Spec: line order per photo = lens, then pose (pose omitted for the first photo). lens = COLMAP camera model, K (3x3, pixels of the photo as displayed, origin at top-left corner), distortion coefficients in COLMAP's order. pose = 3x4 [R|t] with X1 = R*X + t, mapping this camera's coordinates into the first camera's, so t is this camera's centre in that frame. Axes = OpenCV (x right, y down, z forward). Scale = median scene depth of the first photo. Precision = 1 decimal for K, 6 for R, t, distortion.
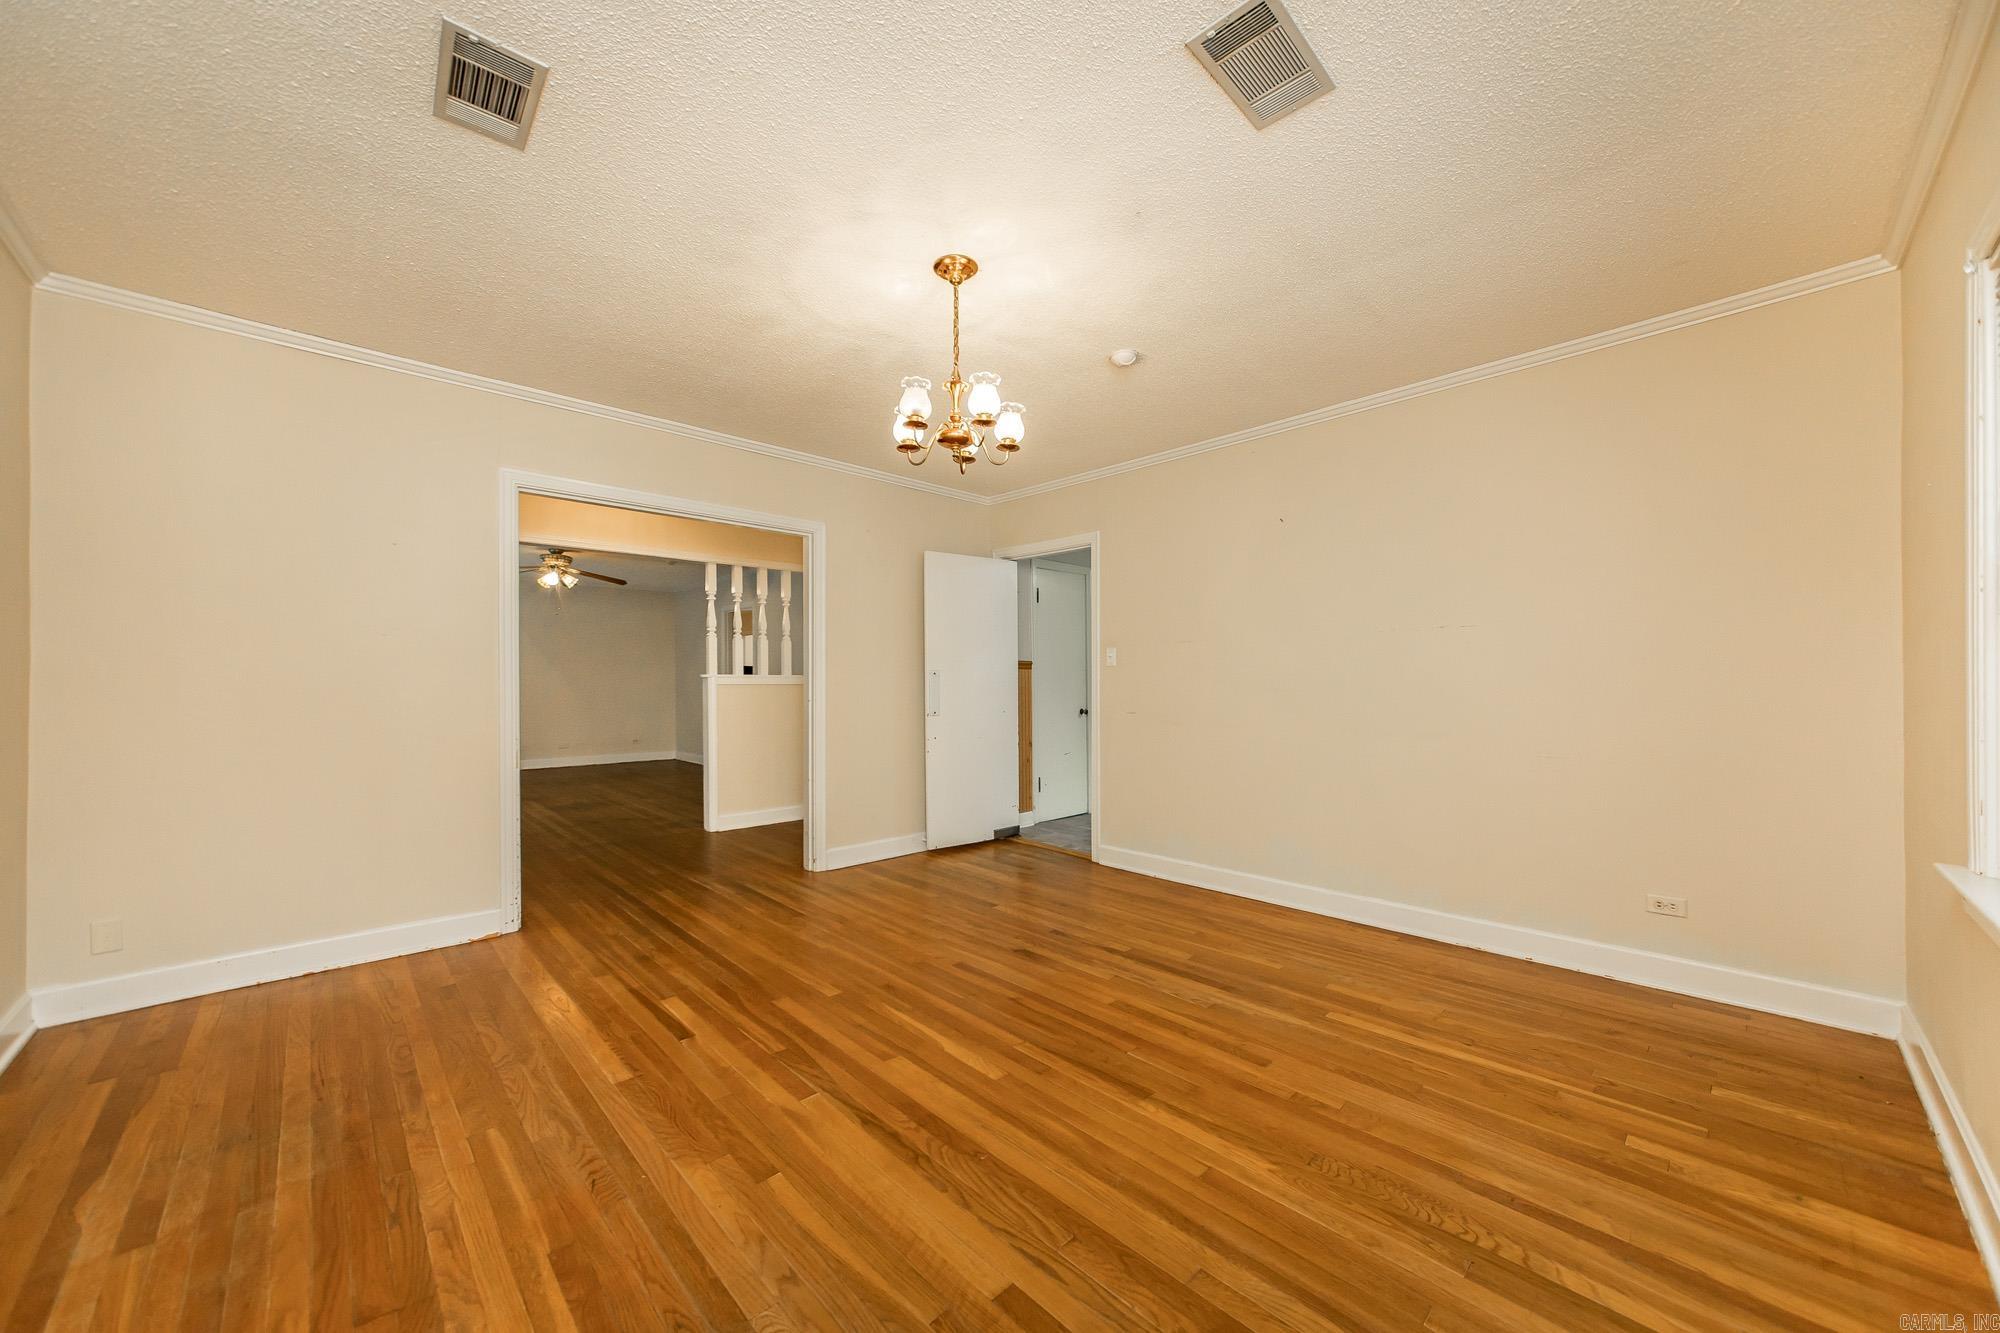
lens RADIAL K [[729.0, 0, 995.0], [0, 729.0, 658.6], [0, 0, 1]] dist [0.000745, -0.000011]
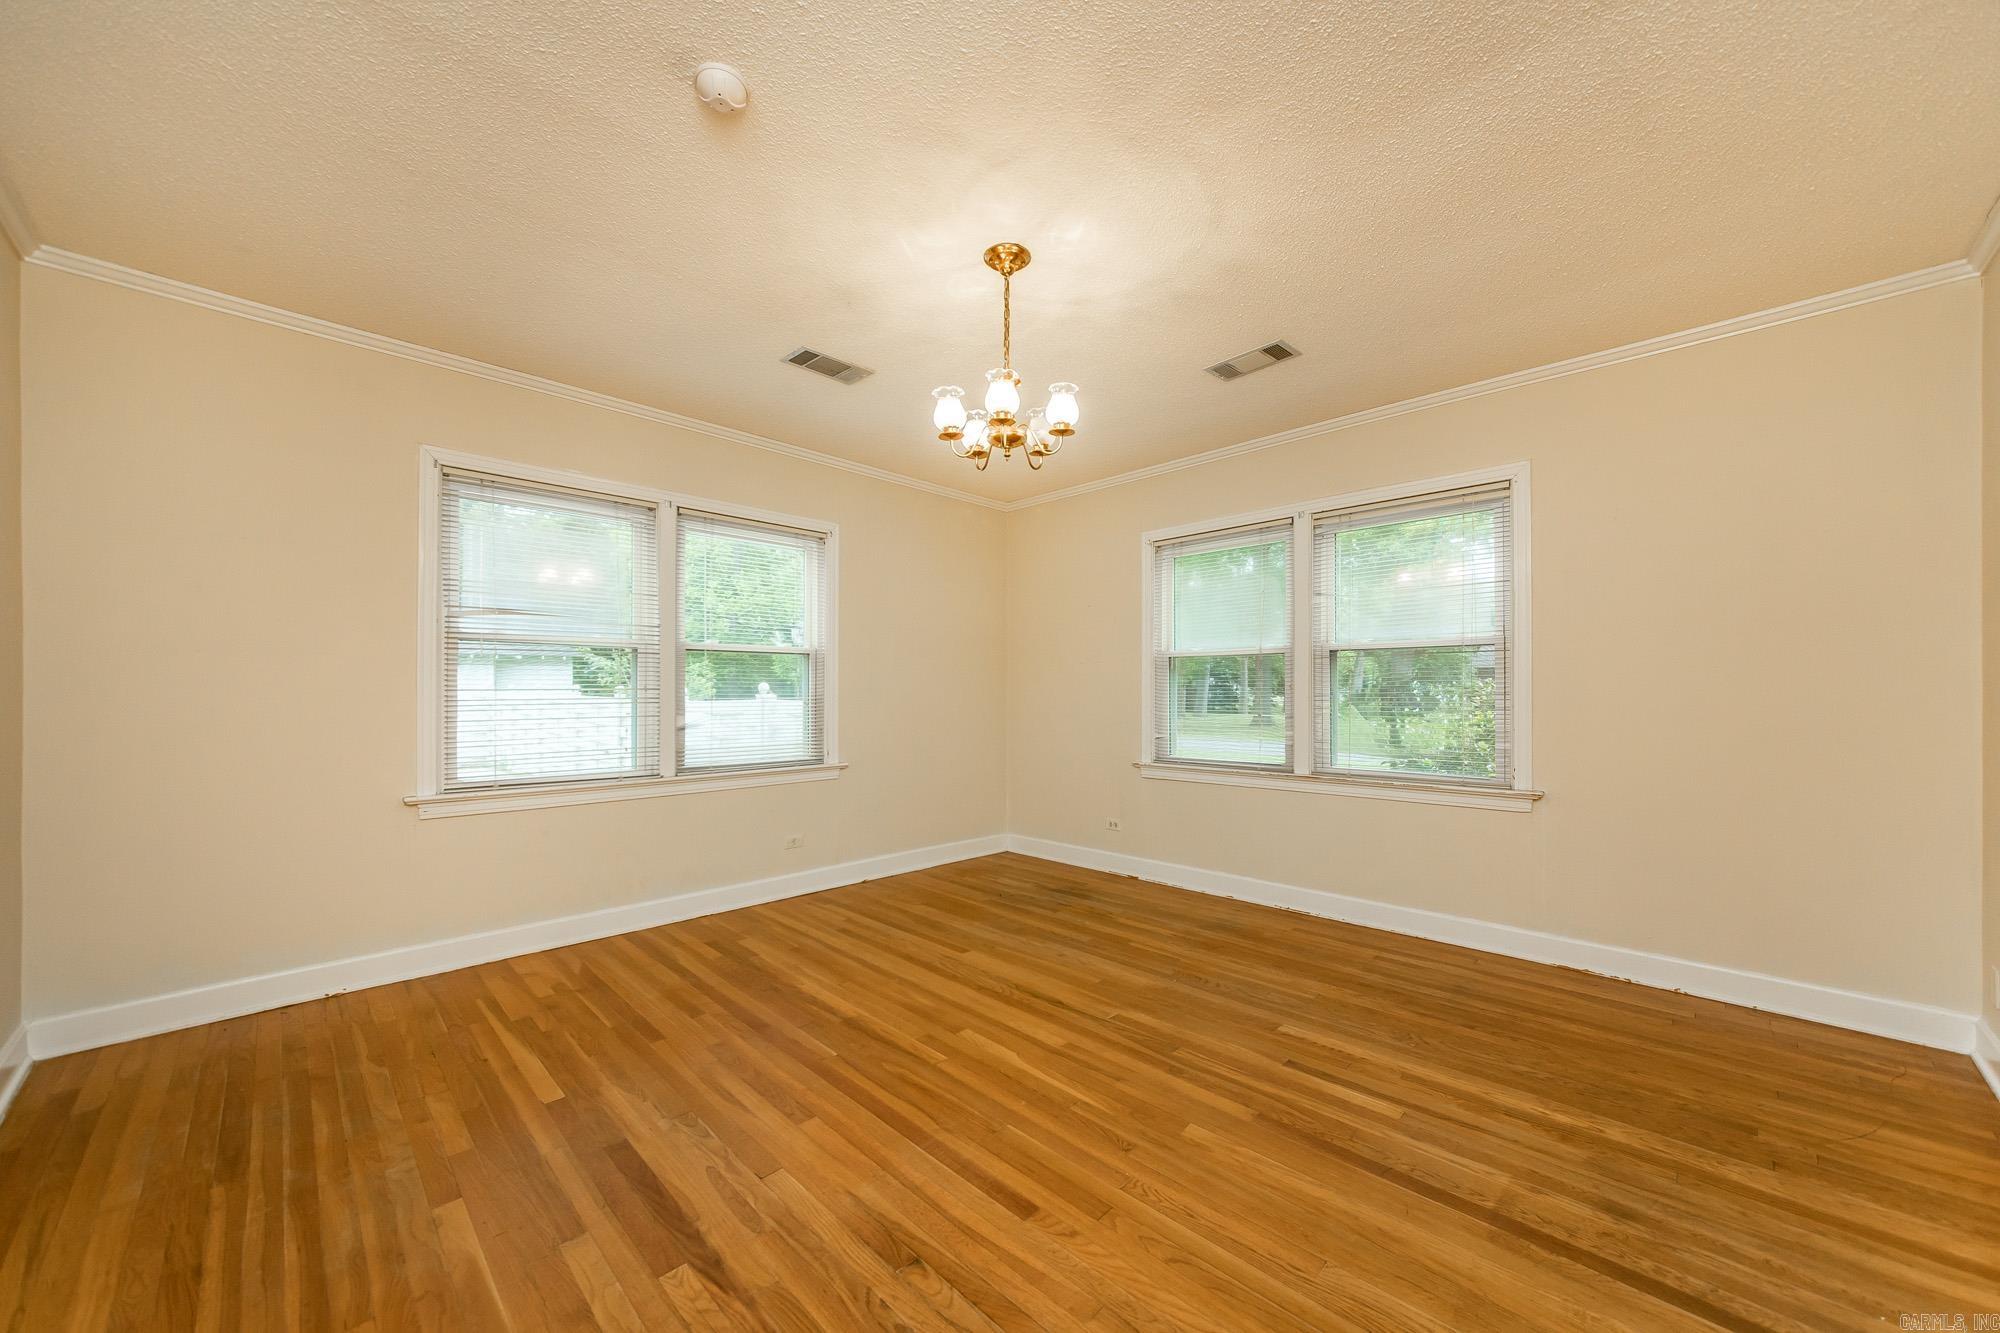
lens RADIAL K [[729.0, 0, 995.0], [0, 729.0, 658.6], [0, 0, 1]] dist [0.000745, -0.000011]
pose [[-0.999707, 0.000314, -0.024183, -0.014756], [0.002001, 0.997561, -0.069766, 0.056118], [0.024102, -0.069794, -0.997270, 1.977172]]
